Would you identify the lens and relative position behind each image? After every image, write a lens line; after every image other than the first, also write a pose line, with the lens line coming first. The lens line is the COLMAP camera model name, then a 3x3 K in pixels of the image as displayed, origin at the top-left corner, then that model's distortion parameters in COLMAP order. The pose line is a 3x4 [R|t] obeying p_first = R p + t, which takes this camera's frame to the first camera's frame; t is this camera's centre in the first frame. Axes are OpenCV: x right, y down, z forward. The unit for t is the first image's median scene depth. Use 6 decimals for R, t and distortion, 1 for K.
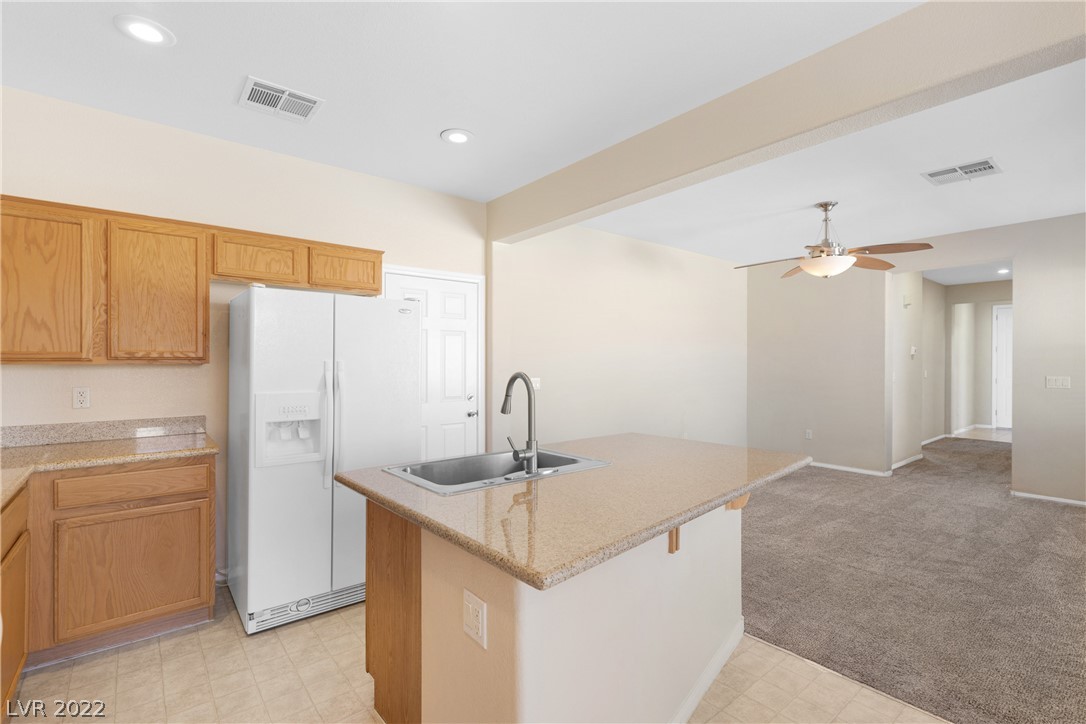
lens RADIAL K [[501.2, 0, 556.5], [0, 501.2, 363.5], [0, 0, 1]] dist [0.006681, 0.001881]
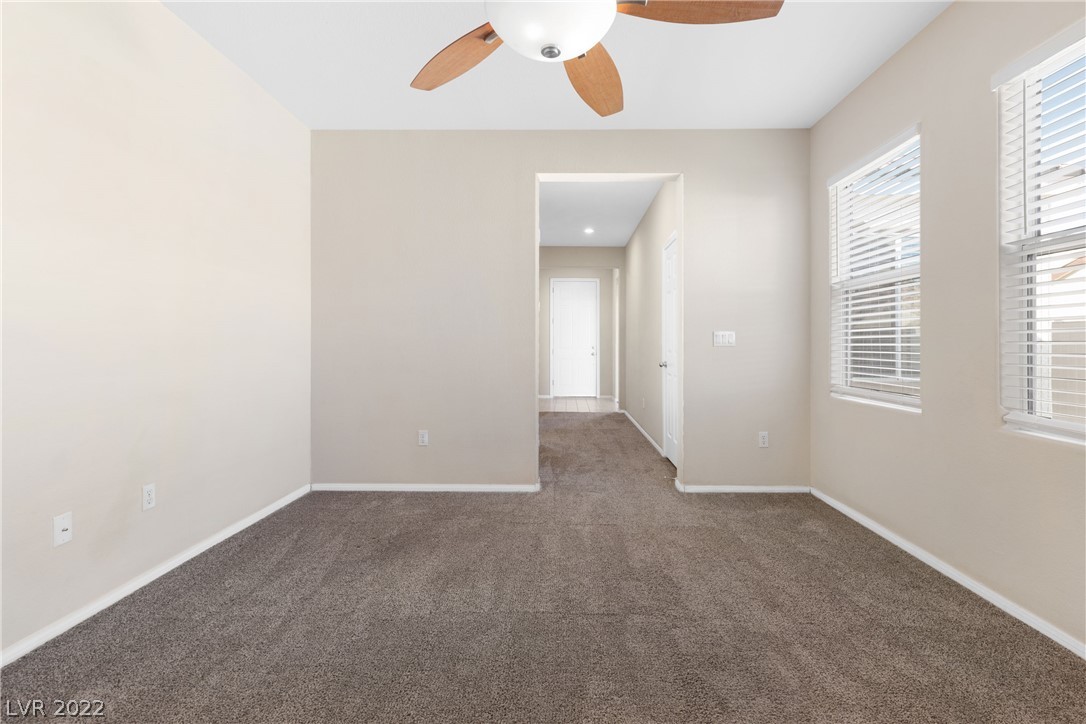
lens RADIAL K [[501.2, 0, 559.0], [0, 501.2, 347.4], [0, 0, 1]] dist [0.006681, 0.001881]
pose [[0.658883, -0.003475, 0.752237, 0.305505], [0.001195, 0.999993, 0.003572, 0.061635], [-0.752244, -0.001454, 0.658883, 0.896951]]
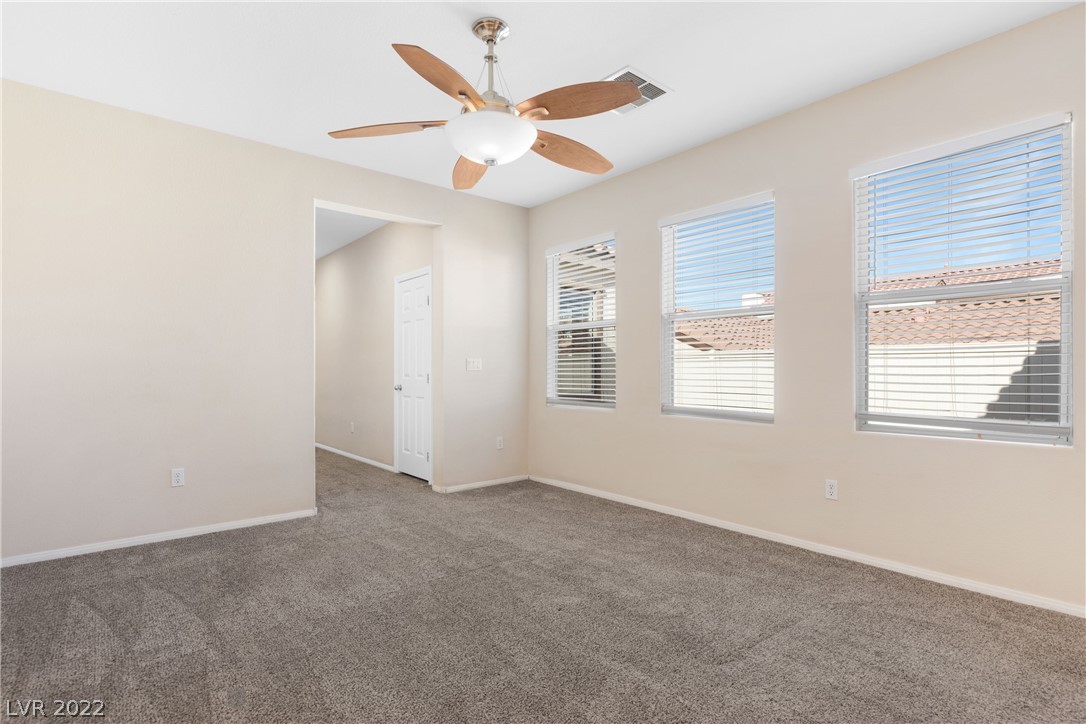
lens RADIAL K [[533.2, 0, 542.5], [0, 533.2, 362.5], [0, 0, 1]] dist [0.001482, 0.004058]
pose [[0.014488, 0.015550, 0.999774, -0.052195], [0.004149, 0.999870, -0.015612, 0.065803], [-0.999886, 0.004375, 0.014422, 1.128097]]
